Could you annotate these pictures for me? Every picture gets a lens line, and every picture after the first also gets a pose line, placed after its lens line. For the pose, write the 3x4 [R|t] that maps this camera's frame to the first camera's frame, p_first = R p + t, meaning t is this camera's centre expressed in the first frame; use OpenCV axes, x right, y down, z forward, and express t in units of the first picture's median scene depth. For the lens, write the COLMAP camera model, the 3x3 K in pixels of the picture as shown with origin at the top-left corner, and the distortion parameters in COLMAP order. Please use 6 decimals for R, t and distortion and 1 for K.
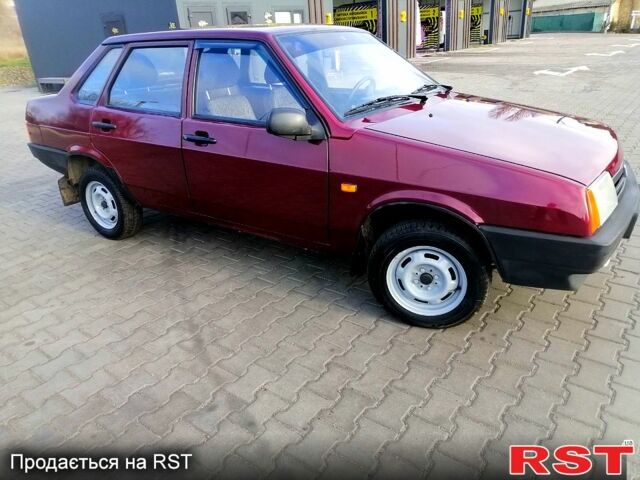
lens RADIAL K [[479.0, 0, 322.4], [0, 479.0, 239.2], [0, 0, 1]] dist [0.006256, -0.002680]
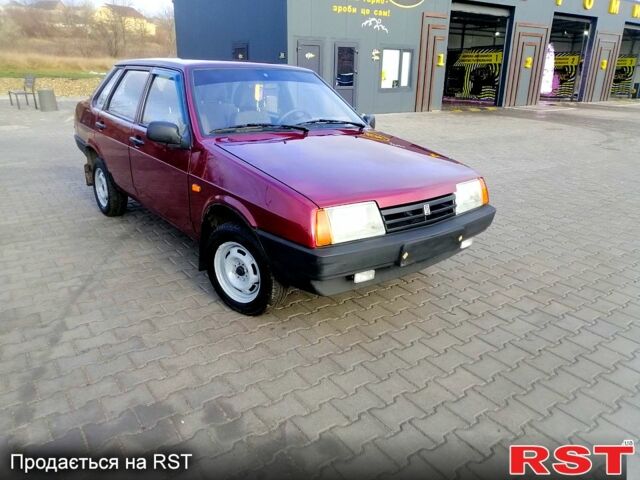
lens RADIAL K [[479.0, 0, 316.2], [0, 479.0, 239.3], [0, 0, 1]] dist [0.006256, -0.002680]
pose [[0.951823, 0.166963, -0.257208, 0.489265], [-0.182442, 0.982507, -0.037362, 0.009563], [0.246471, 0.082487, 0.965633, -0.092542]]
